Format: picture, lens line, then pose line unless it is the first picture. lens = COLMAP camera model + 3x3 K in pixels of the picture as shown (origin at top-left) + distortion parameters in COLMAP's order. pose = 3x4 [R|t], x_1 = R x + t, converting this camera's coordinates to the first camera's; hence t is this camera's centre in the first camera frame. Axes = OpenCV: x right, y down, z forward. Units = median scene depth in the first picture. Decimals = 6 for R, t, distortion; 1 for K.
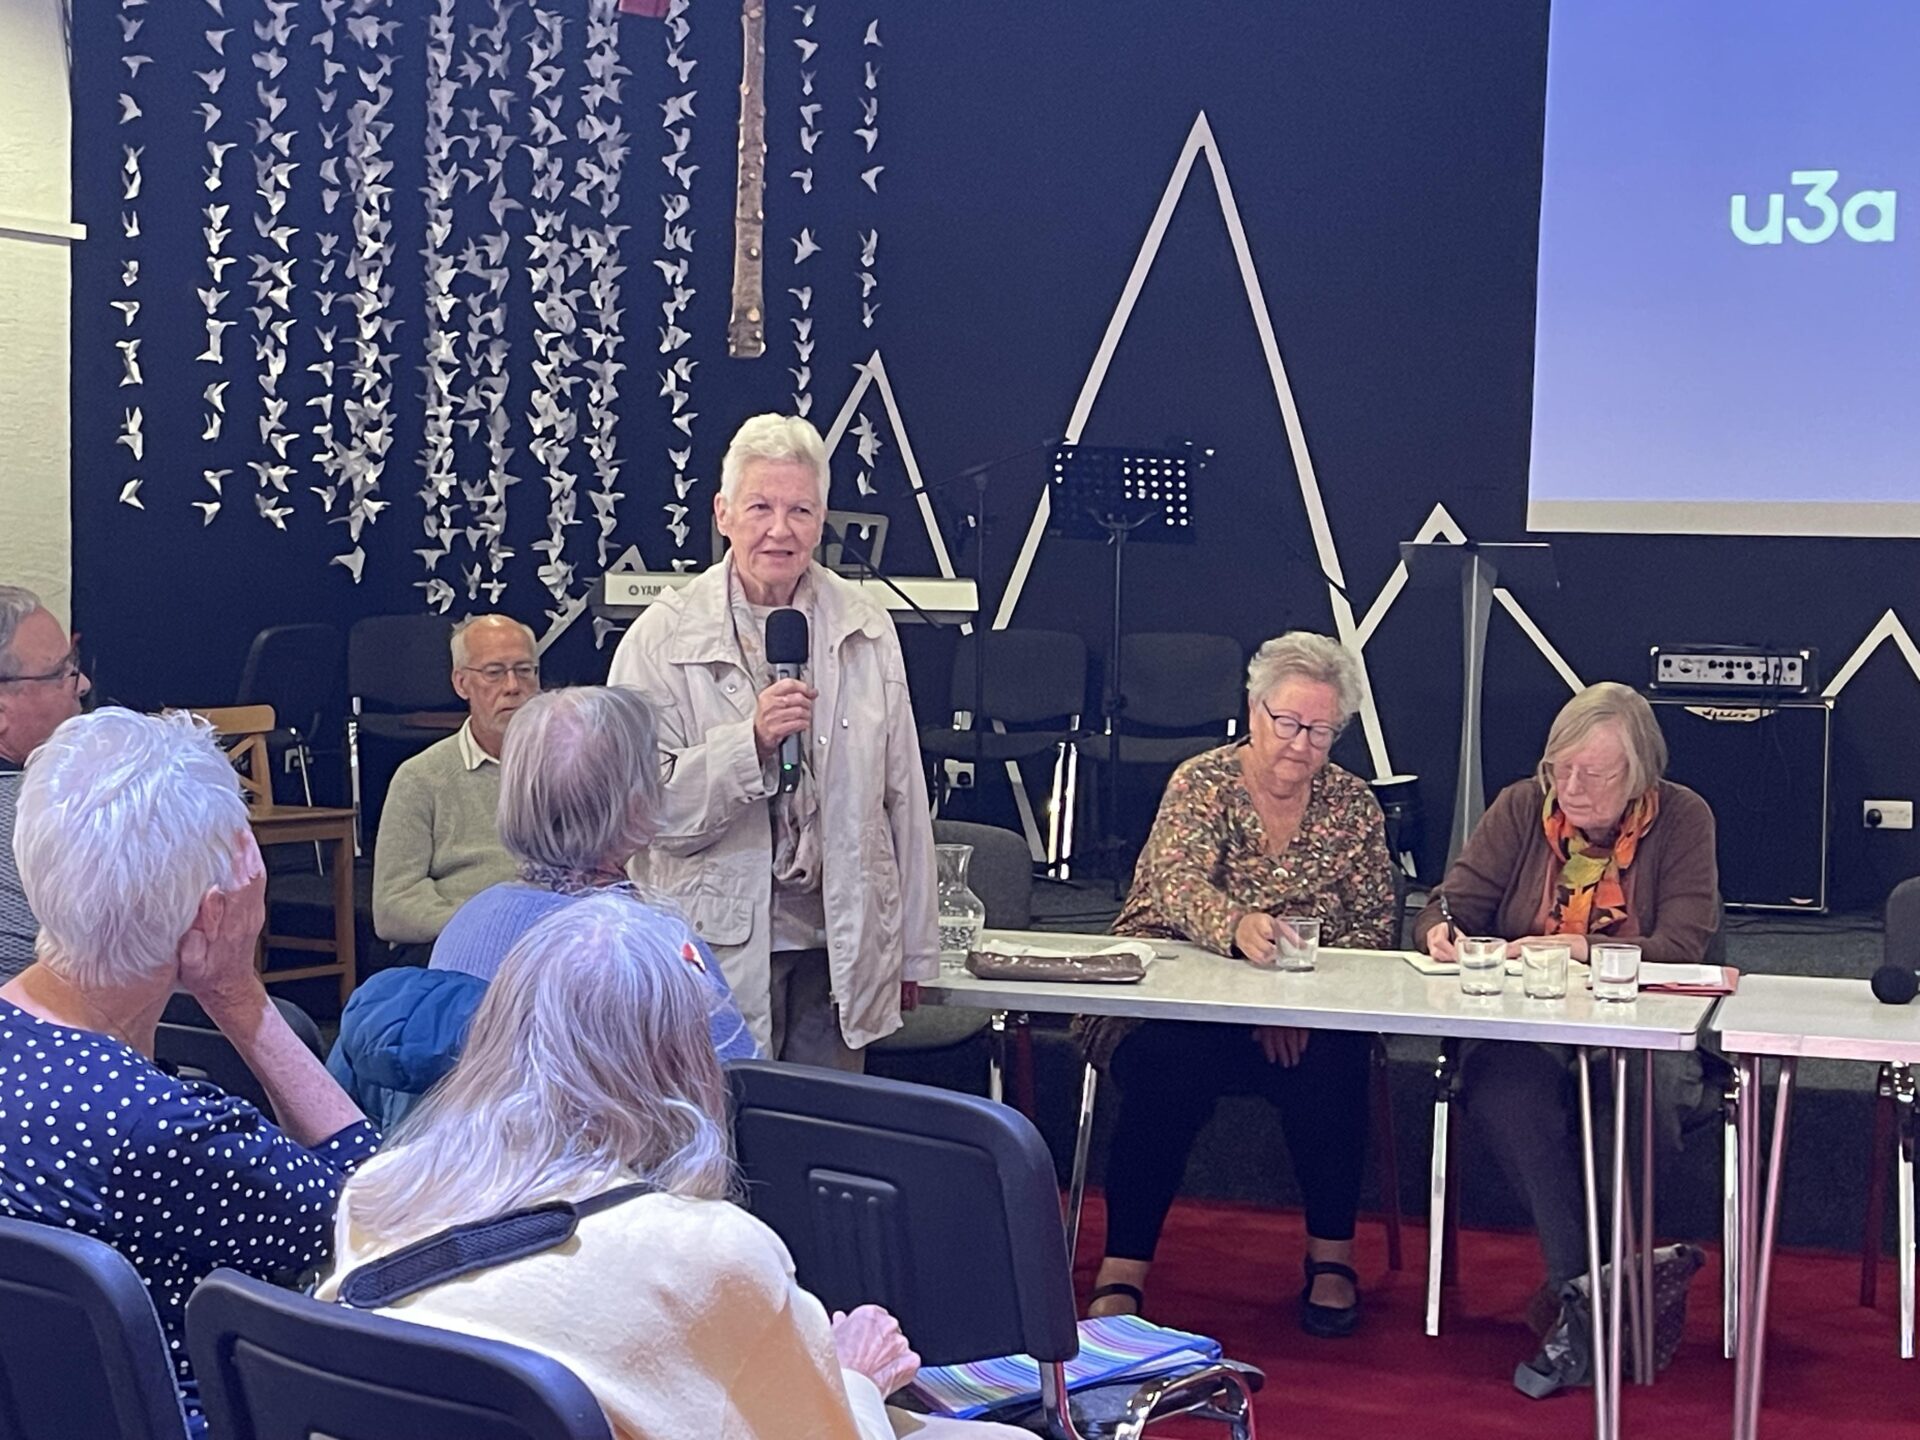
lens RADIAL K [[3119.7, 0, 947.4], [0, 3119.7, 702.0], [0, 0, 1]] dist [0.106999, 0.000000]
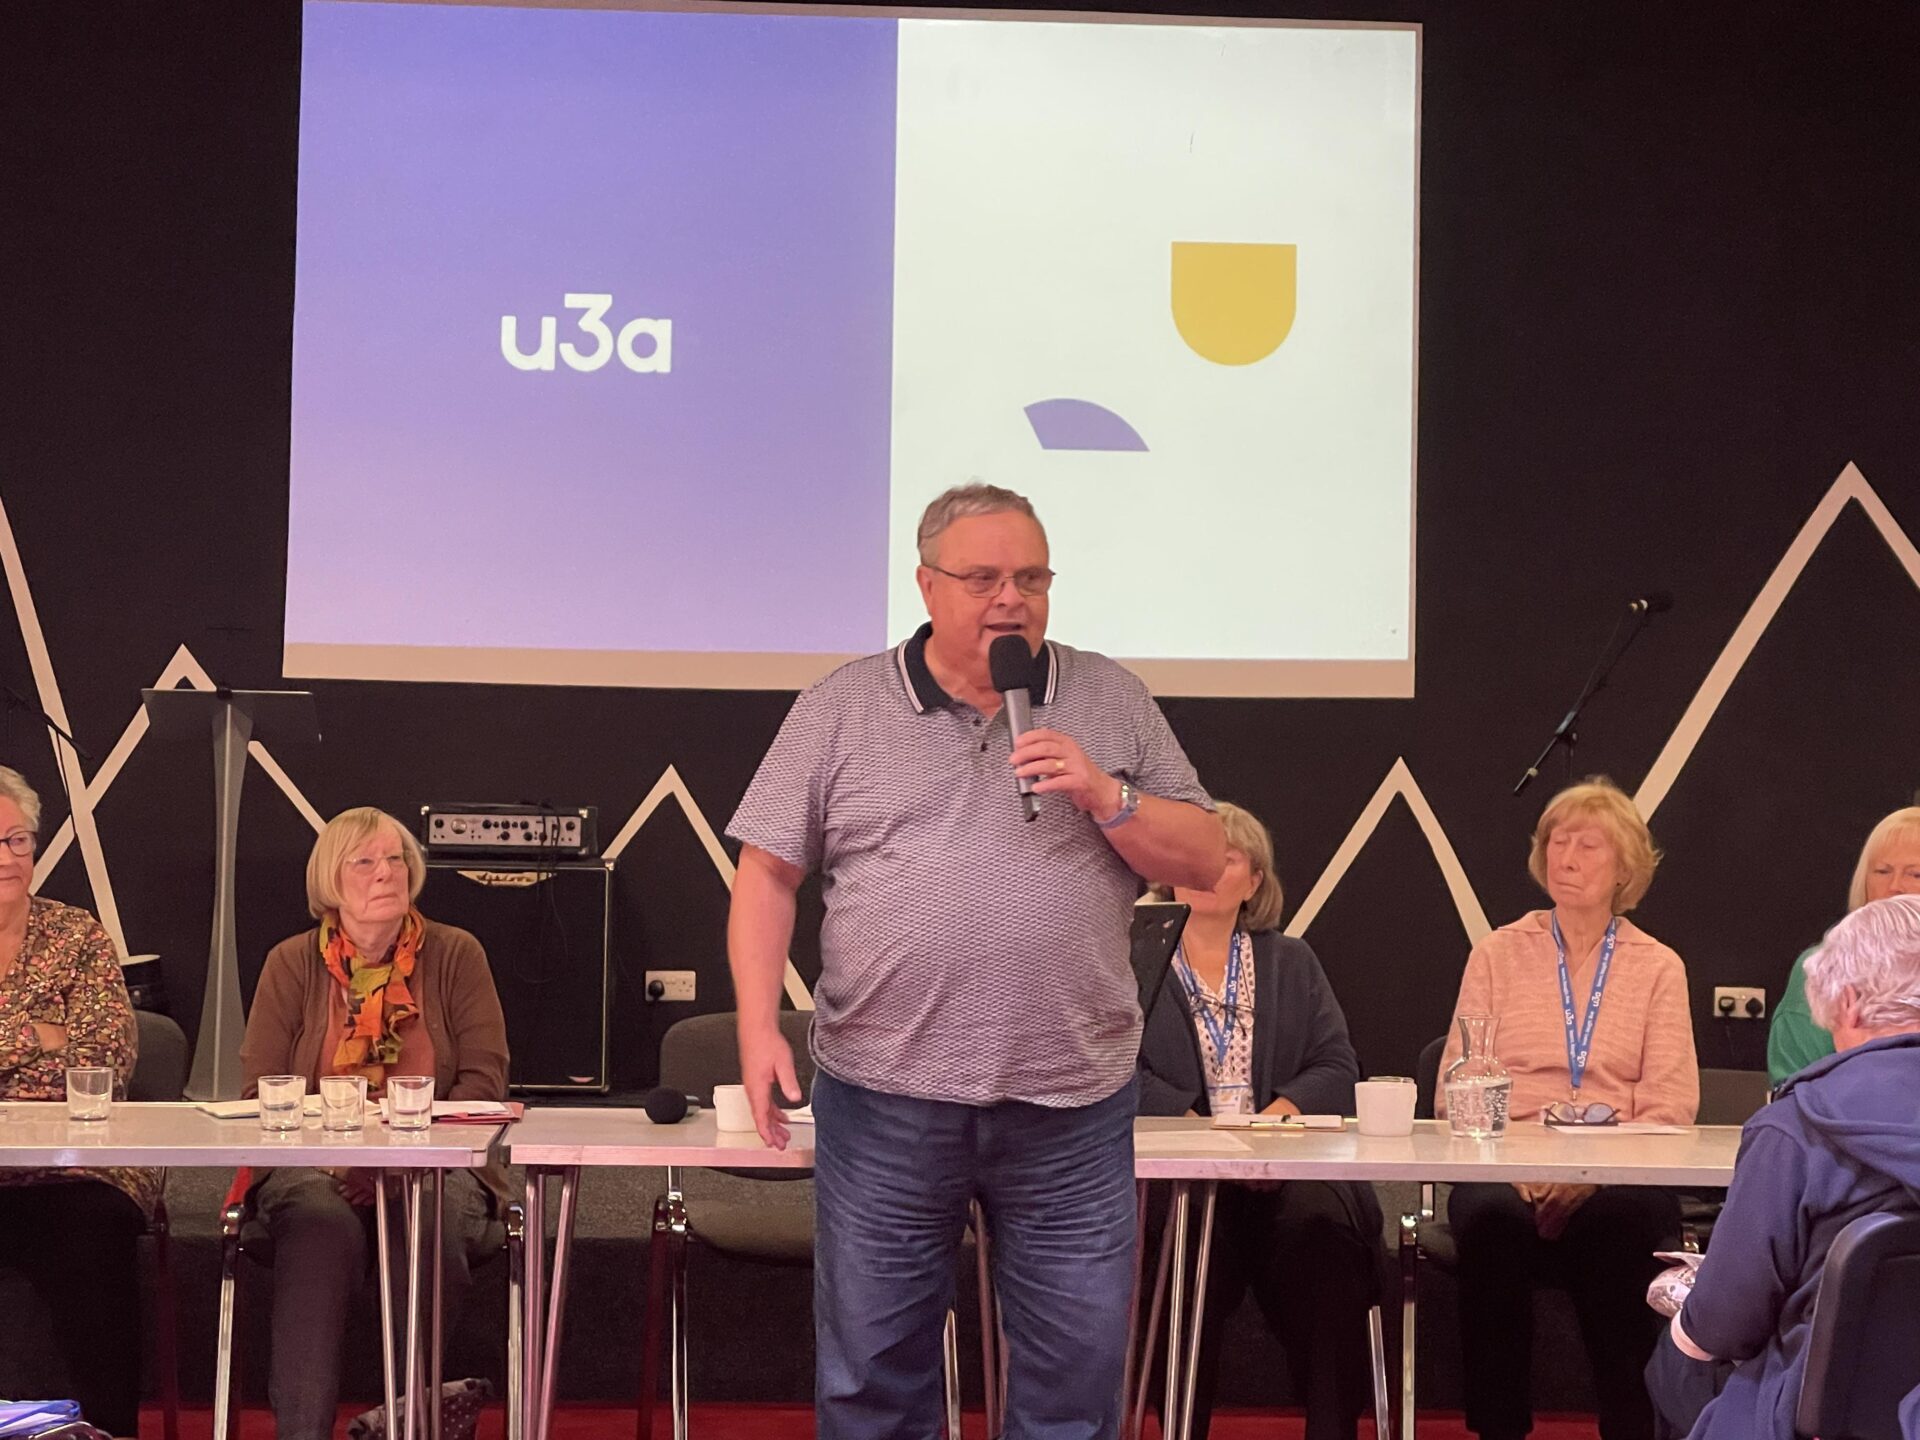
lens RADIAL K [[4163.2, 0, 907.4], [0, 4163.2, 725.5], [0, 0, 1]] dist [0.106931, 0.000000]
pose [[0.941596, 0.001736, 0.336739, -0.049221], [0.012891, 0.999068, -0.041197, 0.010733], [-0.336497, 0.043132, 0.940696, -0.181762]]
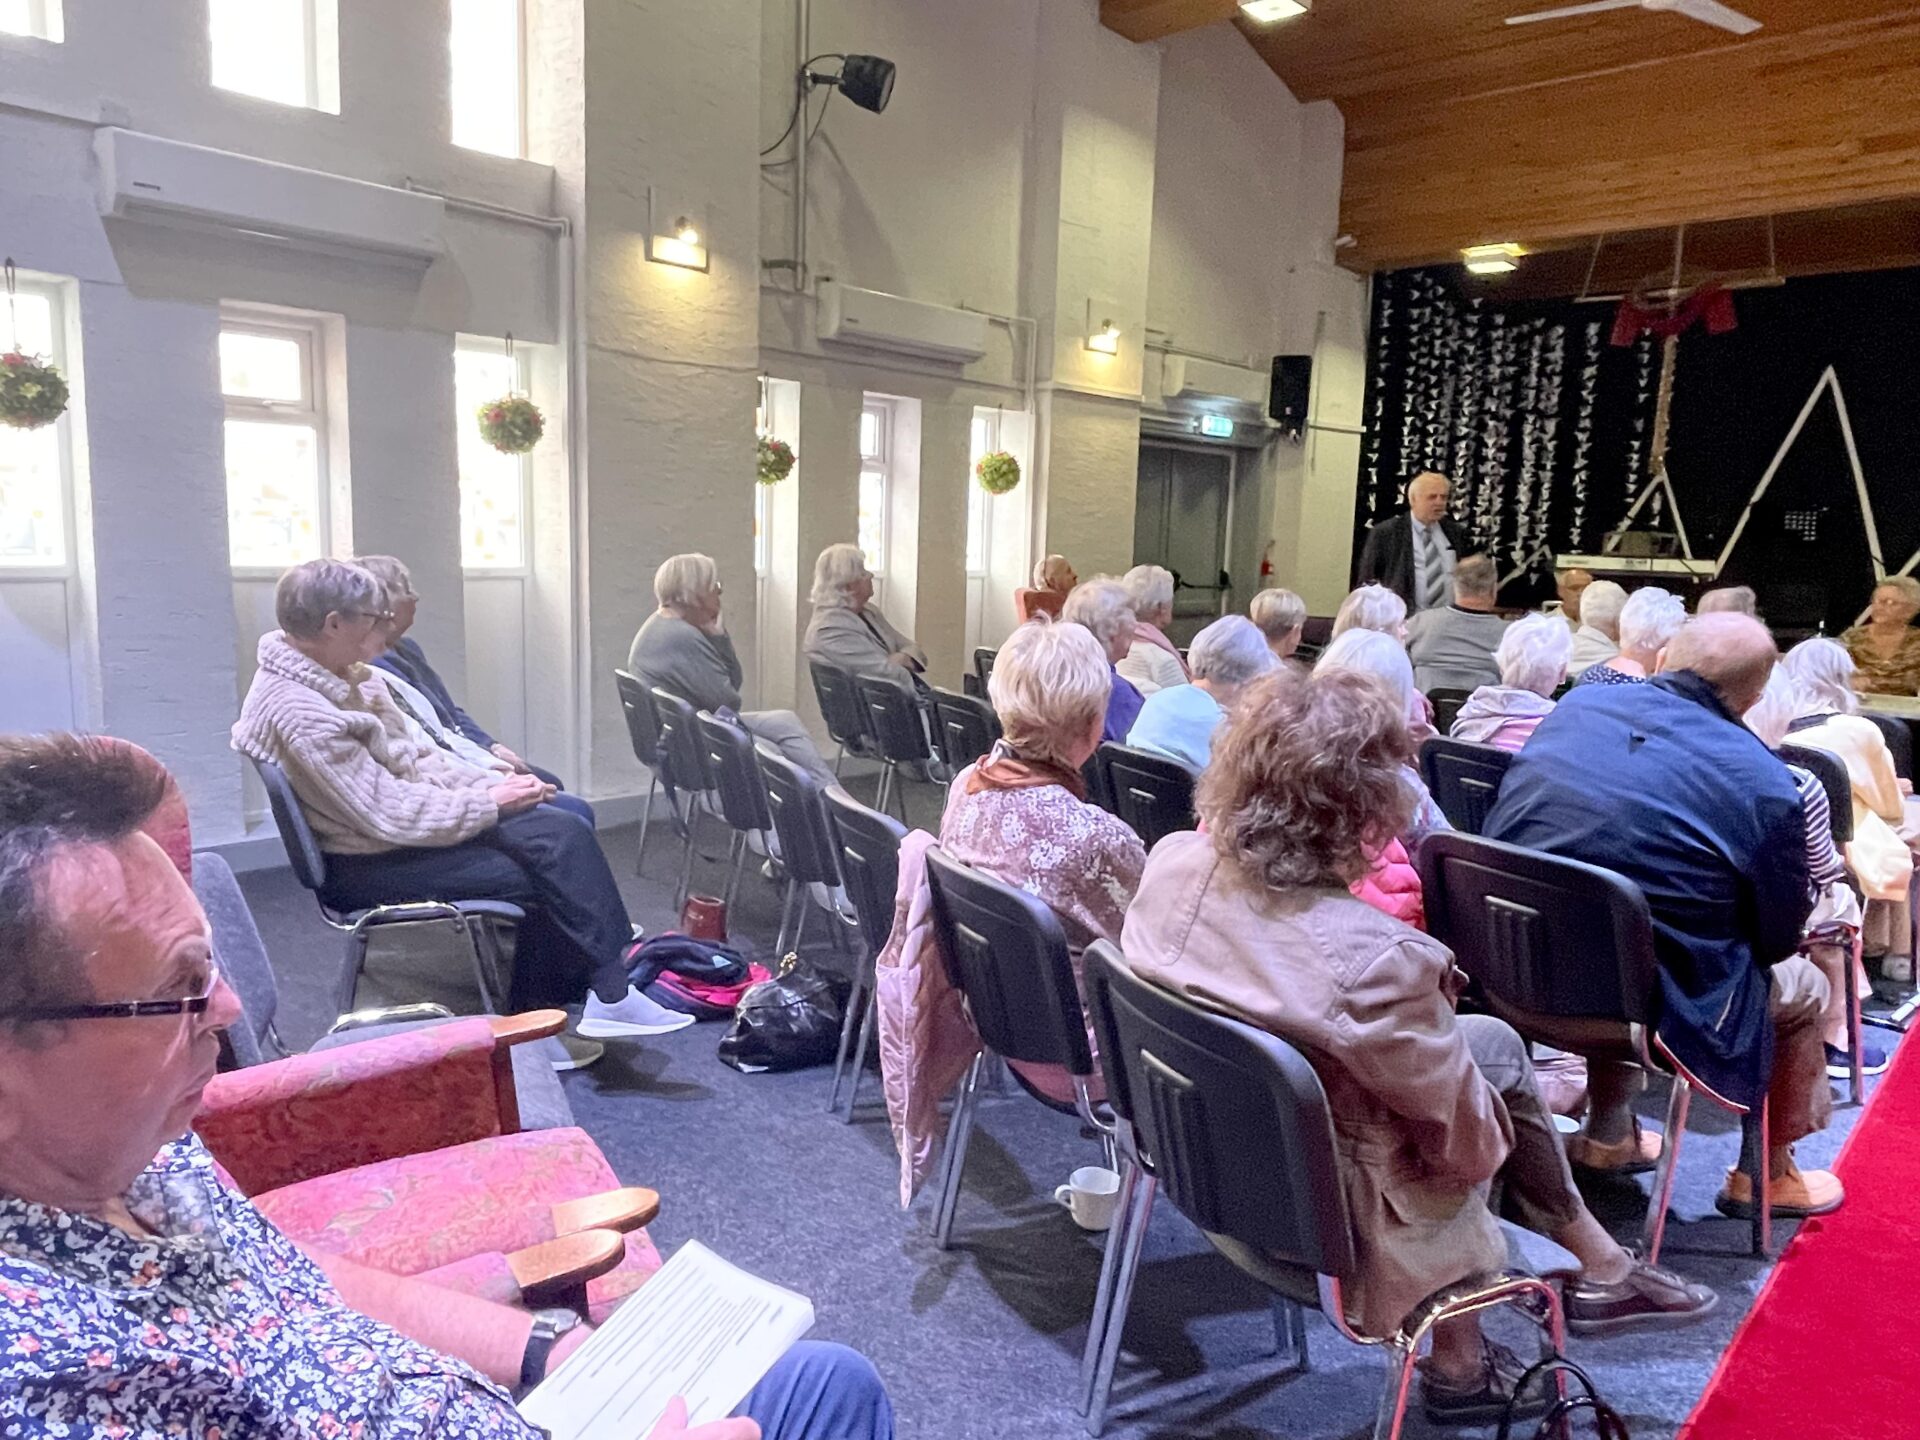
lens RADIAL K [[1325.1, 0, 935.2], [0, 1325.1, 730.5], [0, 0, 1]] dist [0.014909, -0.027726]
pose [[0.907050, 0.071382, -0.414927, -0.105212], [-0.033675, 0.994665, 0.097502, 0.013606], [0.419673, -0.074467, 0.904615, -0.228735]]
